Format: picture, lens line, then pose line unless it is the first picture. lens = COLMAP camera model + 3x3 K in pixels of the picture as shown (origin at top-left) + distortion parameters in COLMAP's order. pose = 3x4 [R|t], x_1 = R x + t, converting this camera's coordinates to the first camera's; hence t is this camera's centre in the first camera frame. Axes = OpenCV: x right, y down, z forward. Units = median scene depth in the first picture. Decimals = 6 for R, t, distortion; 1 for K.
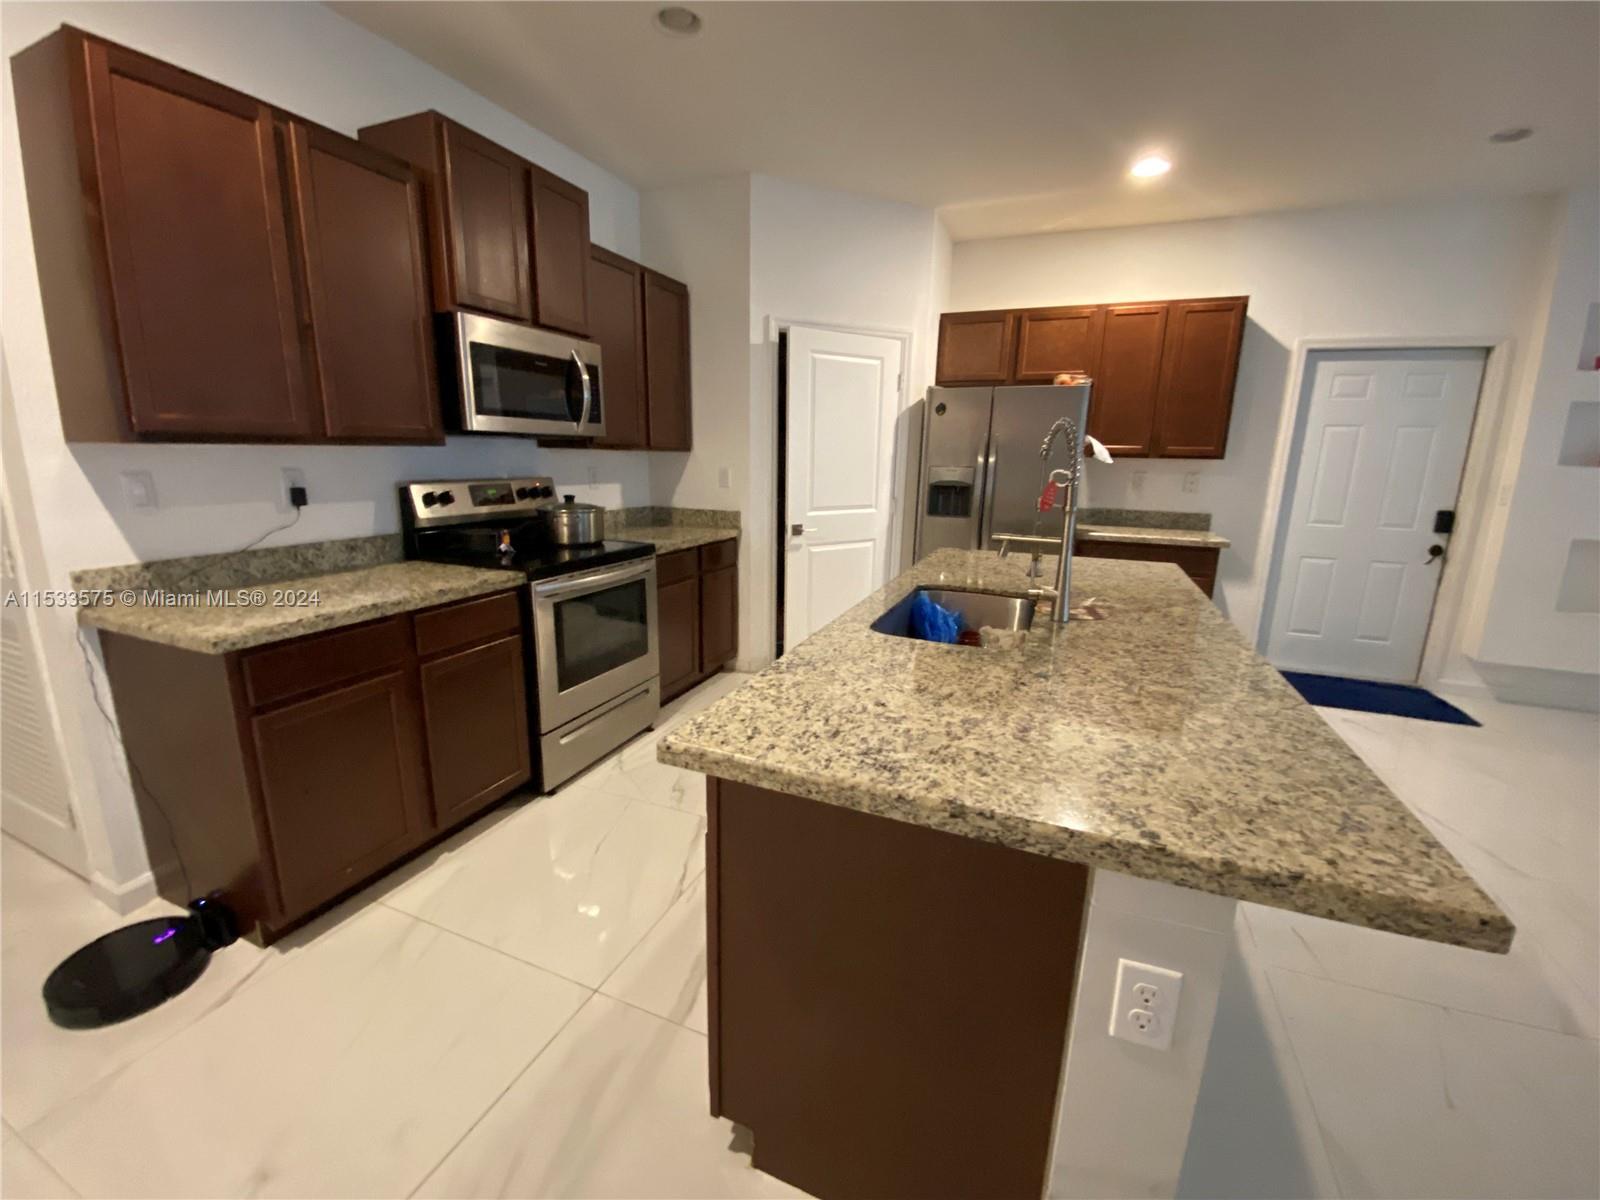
lens RADIAL K [[648.4, 0, 808.4], [0, 648.4, 591.3], [0, 0, 1]] dist [0.010144, -0.014907]
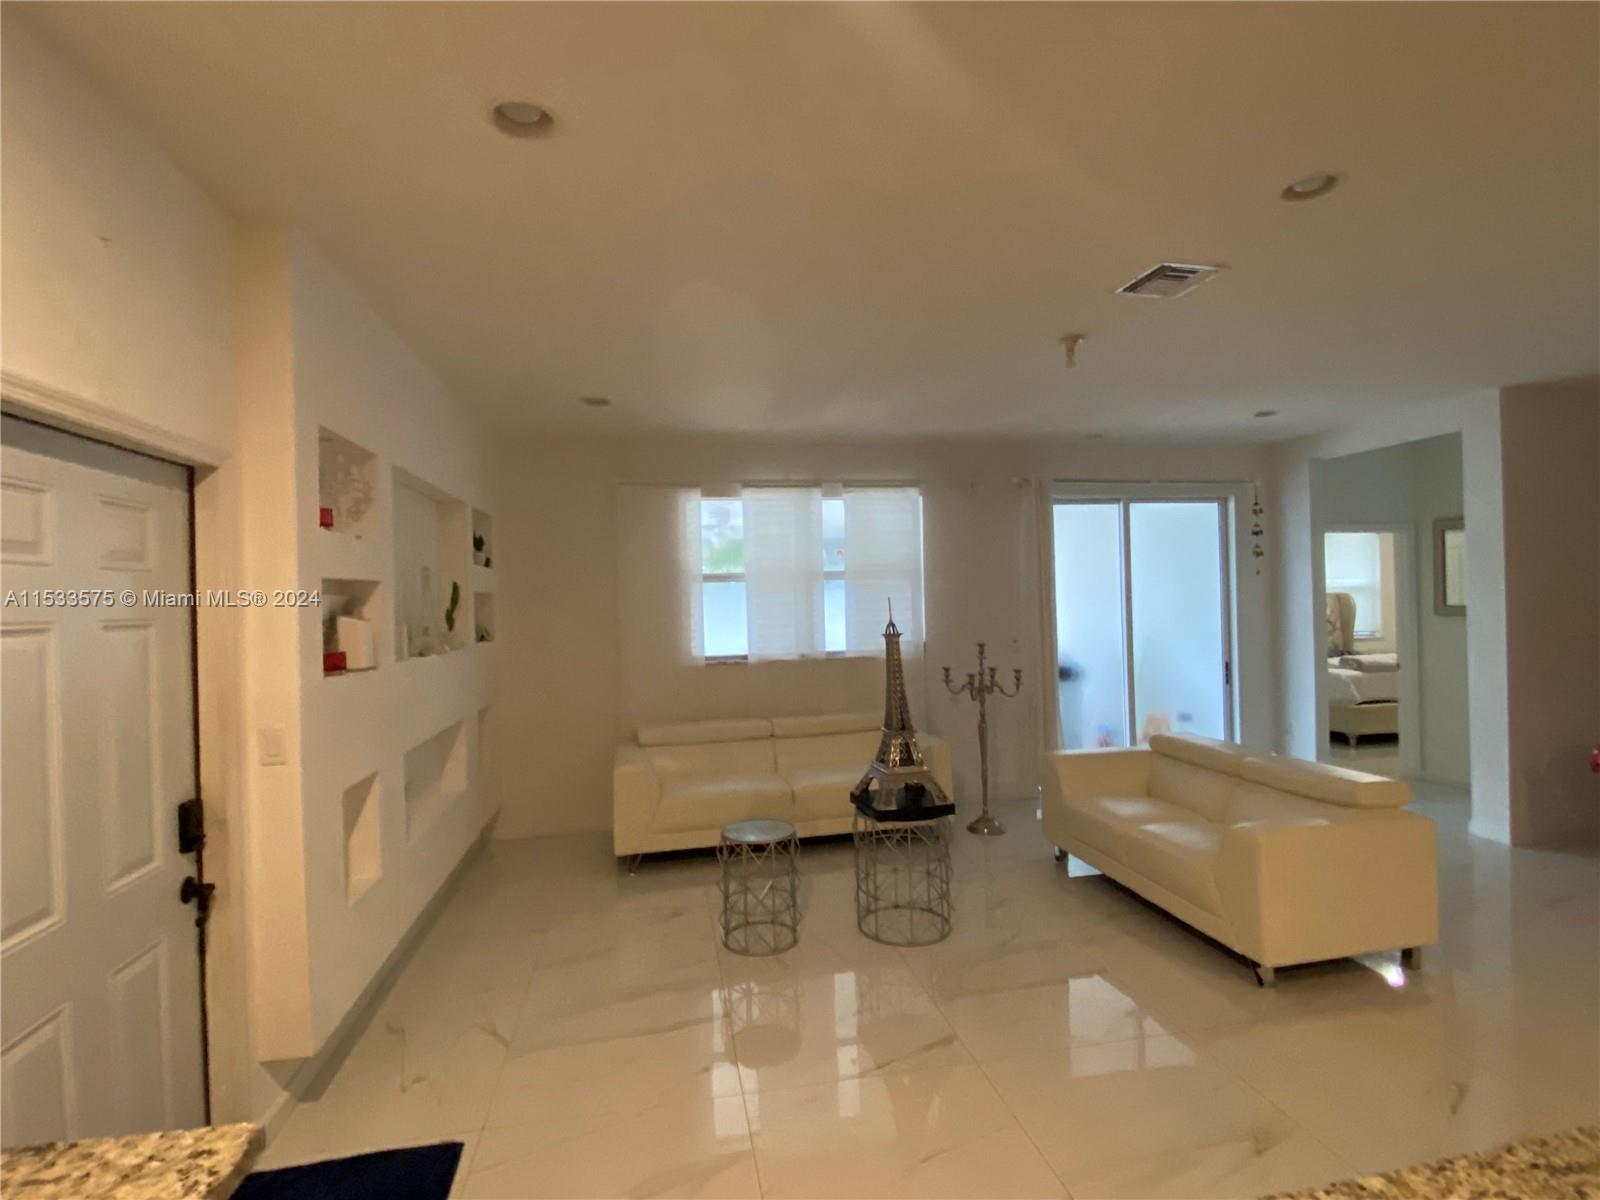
lens RADIAL K [[782.4, 0, 781.7], [0, 782.4, 593.7], [0, 0, 1]] dist [-0.012103, -0.001854]
pose [[-0.526373, -0.010954, 0.850183, 0.400579], [0.183099, 0.974996, 0.125924, -0.351504], [-0.830305, 0.221951, -0.511206, 1.207763]]
